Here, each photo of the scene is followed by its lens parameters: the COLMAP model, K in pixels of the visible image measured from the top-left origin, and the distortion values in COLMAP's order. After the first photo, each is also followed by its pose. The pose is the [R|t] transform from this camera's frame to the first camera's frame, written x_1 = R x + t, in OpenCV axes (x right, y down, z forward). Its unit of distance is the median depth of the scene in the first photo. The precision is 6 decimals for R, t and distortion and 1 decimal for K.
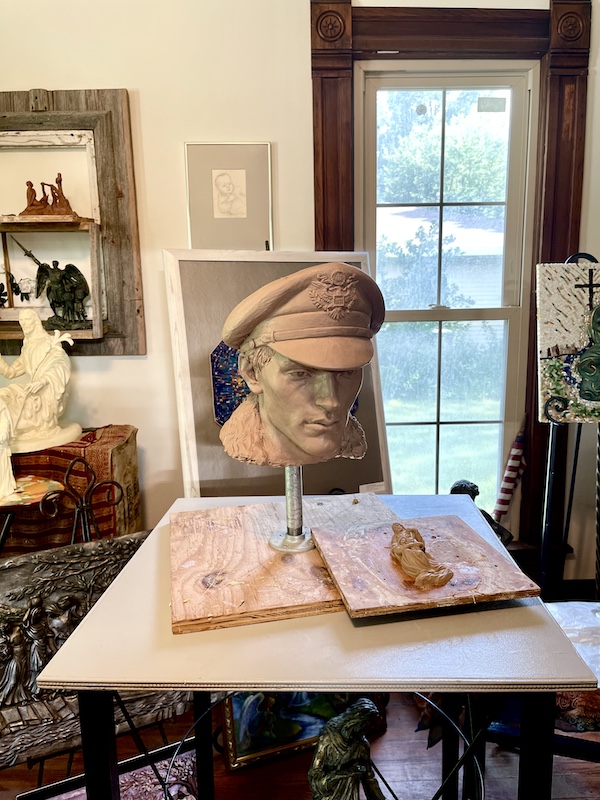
lens RADIAL K [[604.3, 0, 300.0], [0, 604.3, 400.0], [0, 0, 1]] dist [0.081511, -0.134562]
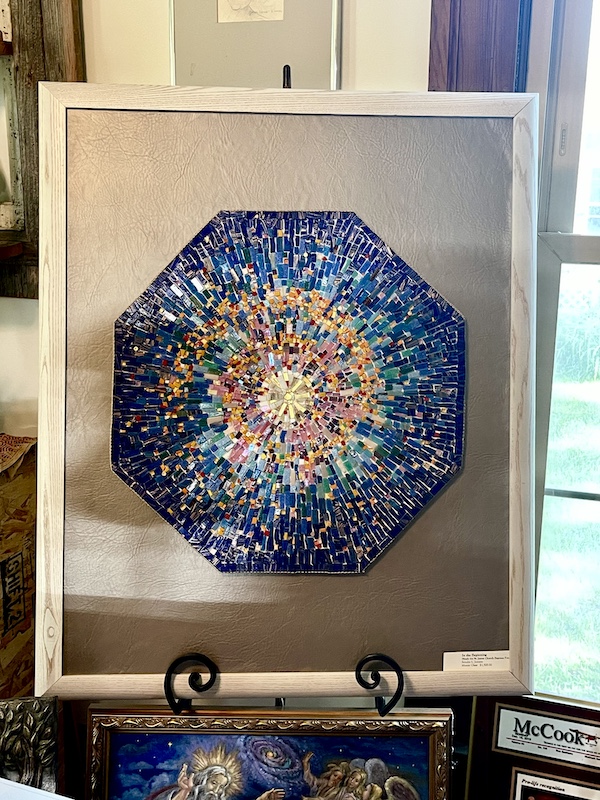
lens RADIAL K [[853.1, 0, 300.0], [0, 853.1, 400.0], [0, 0, 1]] dist [-0.004909, 0.009299]
pose [[0.950414, 0.100724, -0.294225, 0.176010], [-0.072499, 0.991790, 0.105336, -0.093426], [0.302419, -0.078781, 0.949914, 0.423565]]
